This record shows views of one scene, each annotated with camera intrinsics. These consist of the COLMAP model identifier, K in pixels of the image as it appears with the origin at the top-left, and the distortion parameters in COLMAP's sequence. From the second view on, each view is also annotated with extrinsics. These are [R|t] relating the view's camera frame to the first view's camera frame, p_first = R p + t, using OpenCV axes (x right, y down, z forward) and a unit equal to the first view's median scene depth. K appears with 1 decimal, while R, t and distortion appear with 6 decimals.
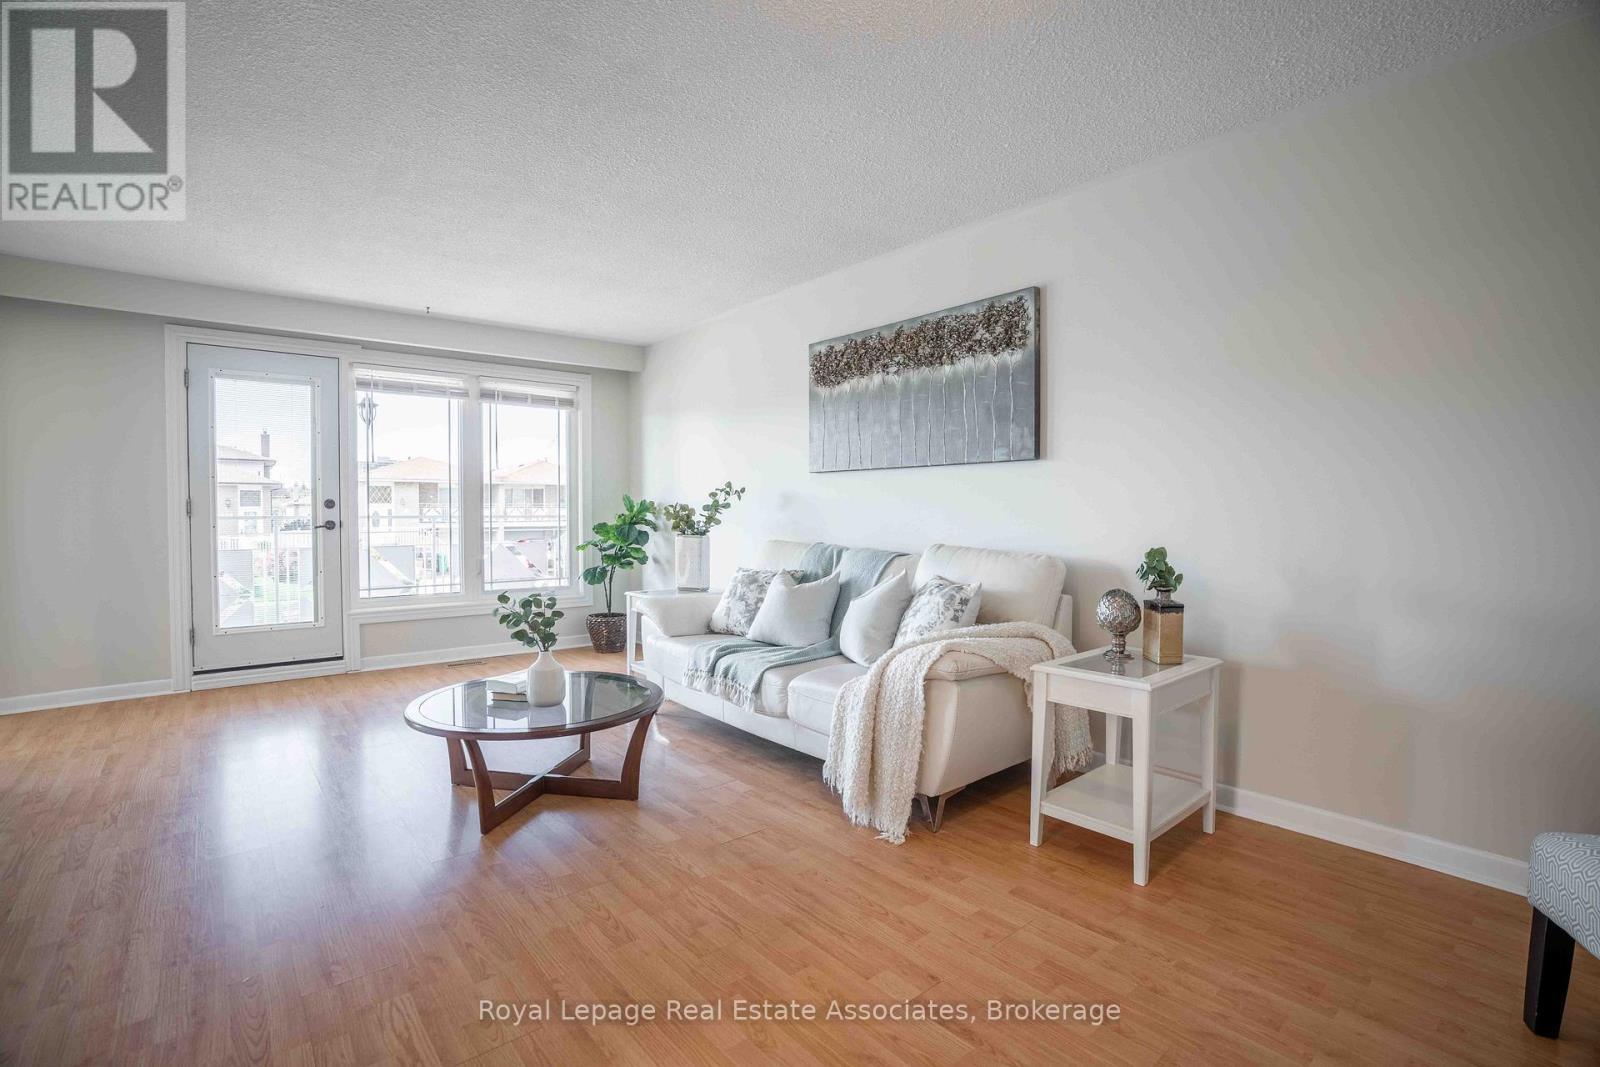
lens RADIAL K [[750.0, 0, 800.2], [0, 750.0, 529.4], [0, 0, 1]] dist [-0.039393, 0.000673]
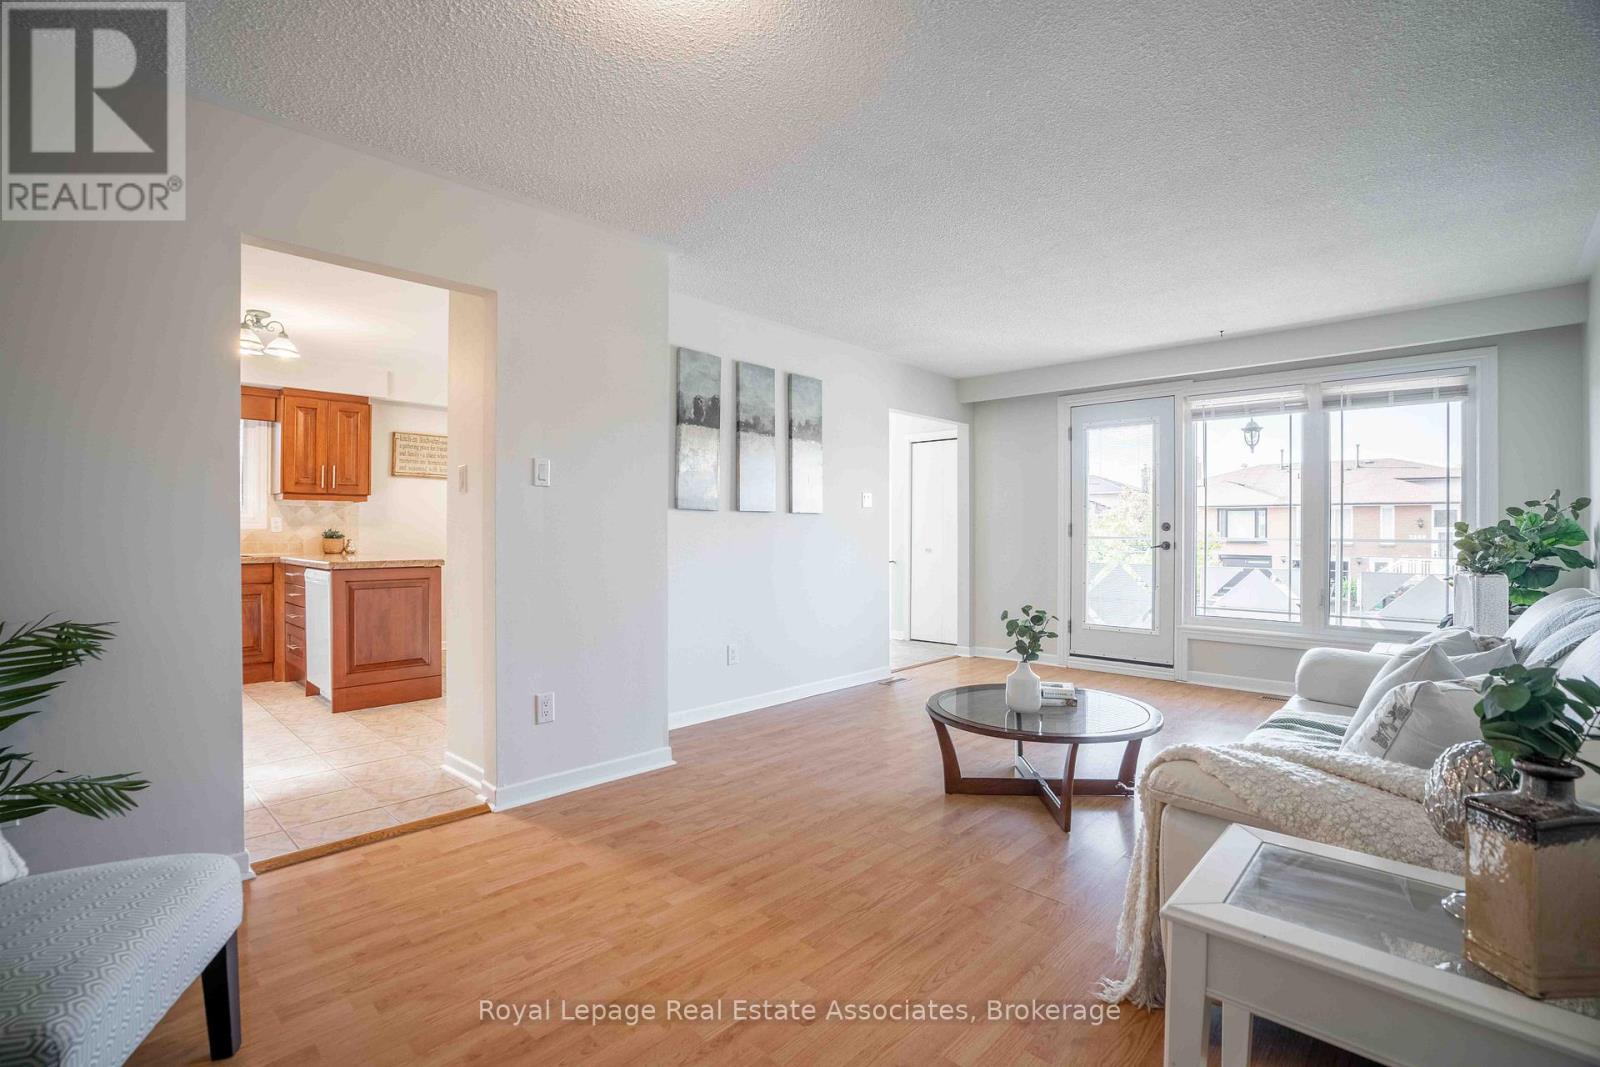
lens RADIAL K [[750.0, 0, 800.2], [0, 750.0, 529.4], [0, 0, 1]] dist [-0.039393, 0.000673]
pose [[0.107359, -0.001342, -0.994219, 0.449536], [-0.029473, 0.999555, -0.004532, -0.009554], [0.993783, 0.029789, 0.107271, 0.345965]]
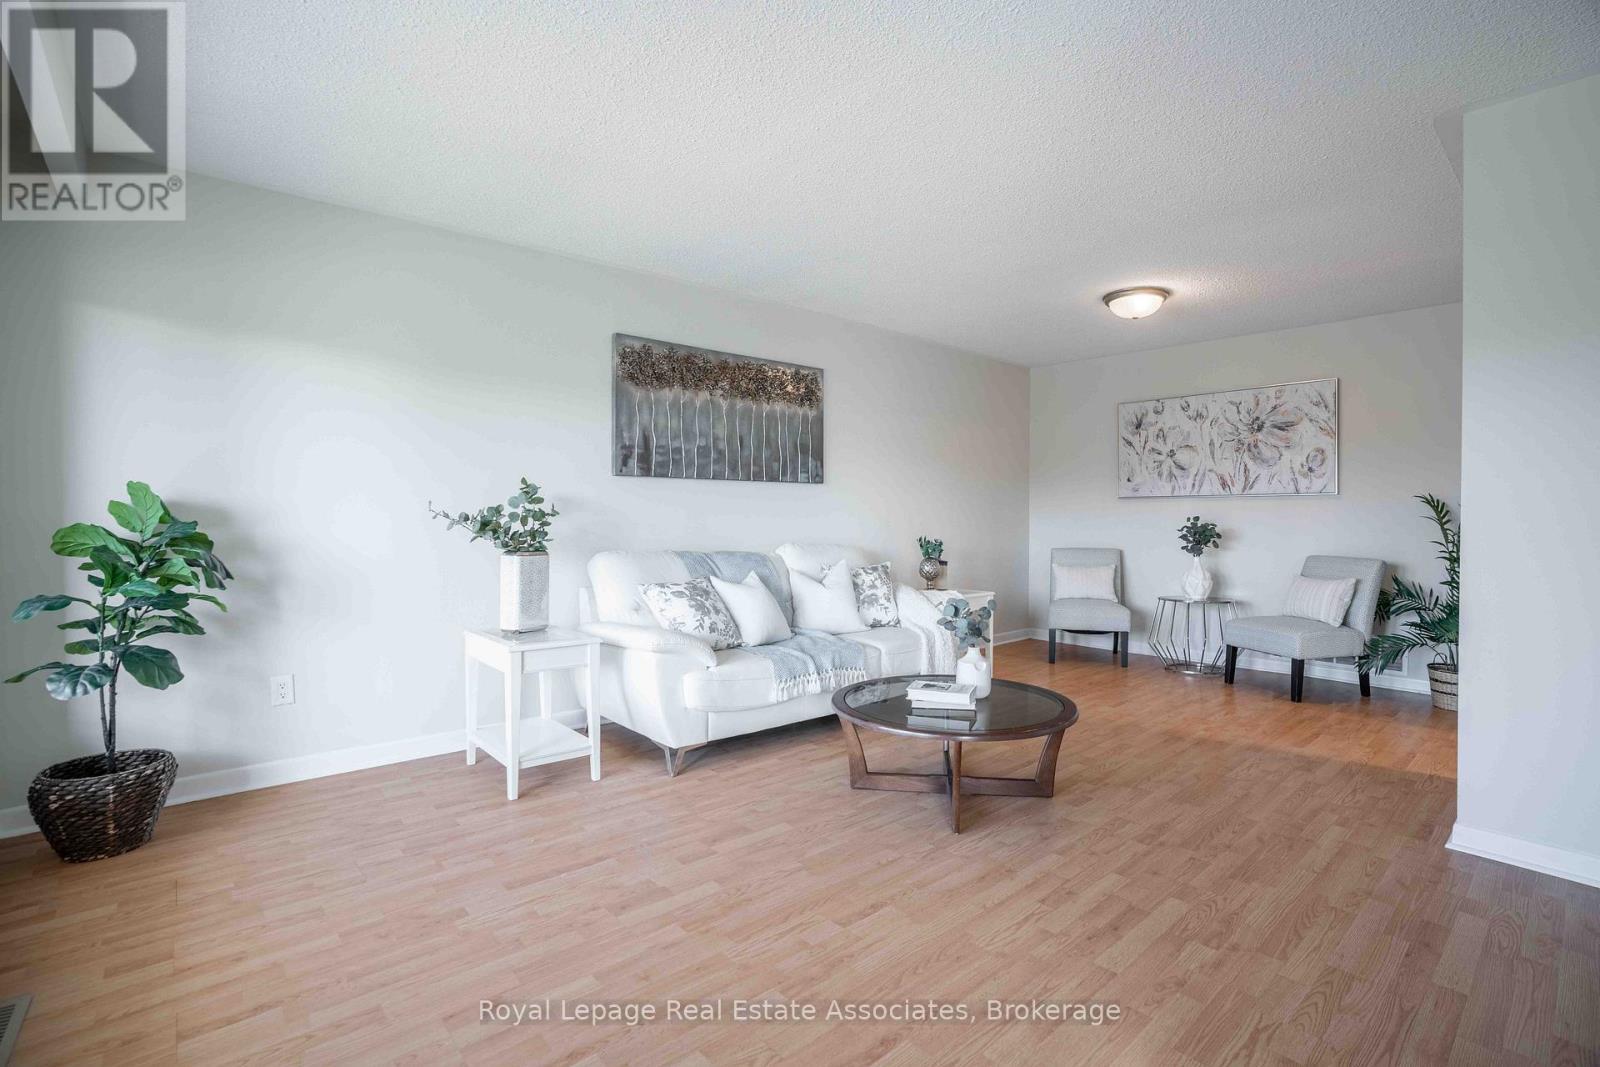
lens RADIAL K [[750.0, 0, 800.2], [0, 750.0, 529.4], [0, 0, 1]] dist [-0.039393, 0.000673]
pose [[-0.016411, -0.013934, 0.999768, -0.903419], [0.024435, 0.999599, 0.014332, -0.016565], [-0.999567, 0.024664, -0.016064, 0.798554]]
